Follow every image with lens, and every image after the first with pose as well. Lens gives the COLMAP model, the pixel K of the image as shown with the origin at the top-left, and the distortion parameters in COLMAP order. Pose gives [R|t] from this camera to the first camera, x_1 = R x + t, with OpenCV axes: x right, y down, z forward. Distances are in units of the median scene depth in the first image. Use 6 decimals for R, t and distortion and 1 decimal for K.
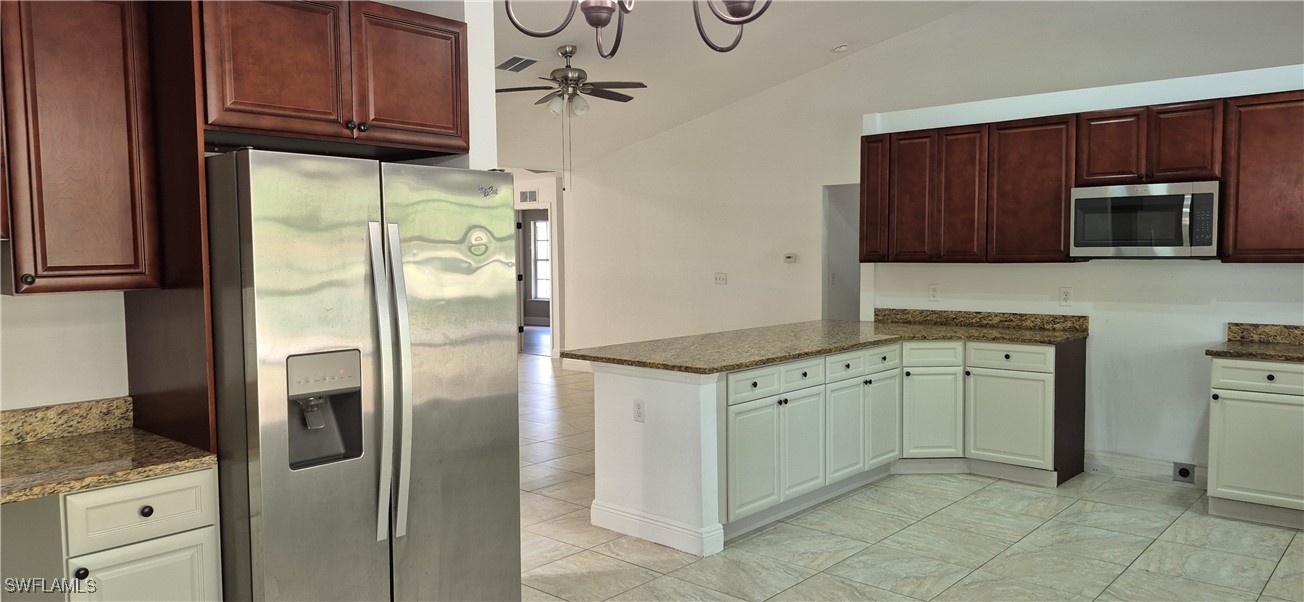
lens RADIAL K [[896.3, 0, 634.3], [0, 896.3, 295.3], [0, 0, 1]] dist [0.133777, -0.182767]
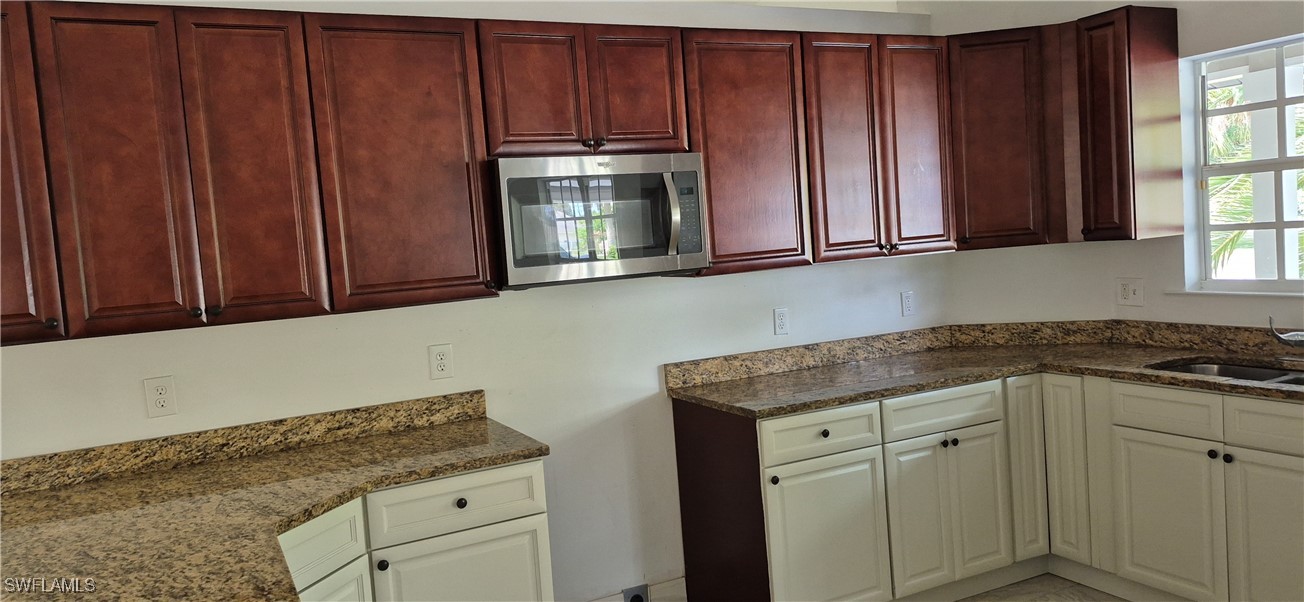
lens RADIAL K [[896.3, 0, 634.3], [0, 896.3, 295.3], [0, 0, 1]] dist [0.133777, -0.182767]
pose [[0.369719, -0.071869, 0.926360, 0.012944], [0.120792, 0.992261, 0.028773, -0.040566], [-0.921259, 0.101259, 0.375538, 0.695053]]
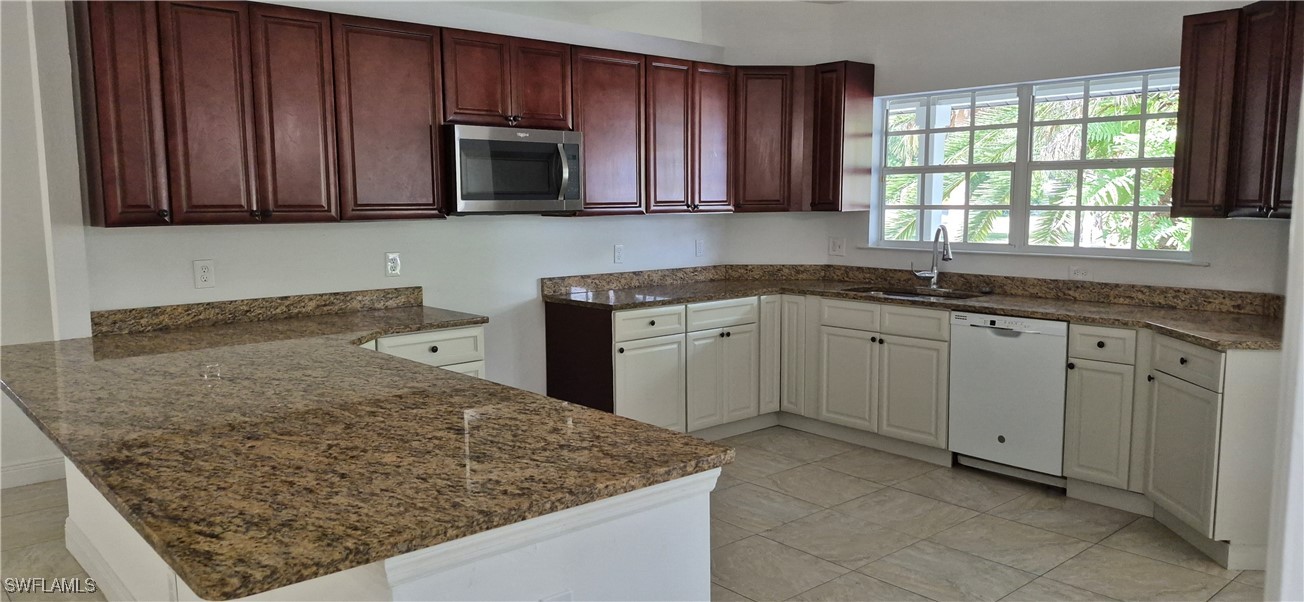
lens RADIAL K [[896.3, 0, 634.3], [0, 896.3, 295.3], [0, 0, 1]] dist [0.133777, -0.182767]
pose [[0.123551, -0.095507, 0.987732, -0.269905], [0.060481, 0.994232, 0.088570, -0.028643], [-0.990493, 0.048796, 0.128615, 0.710649]]
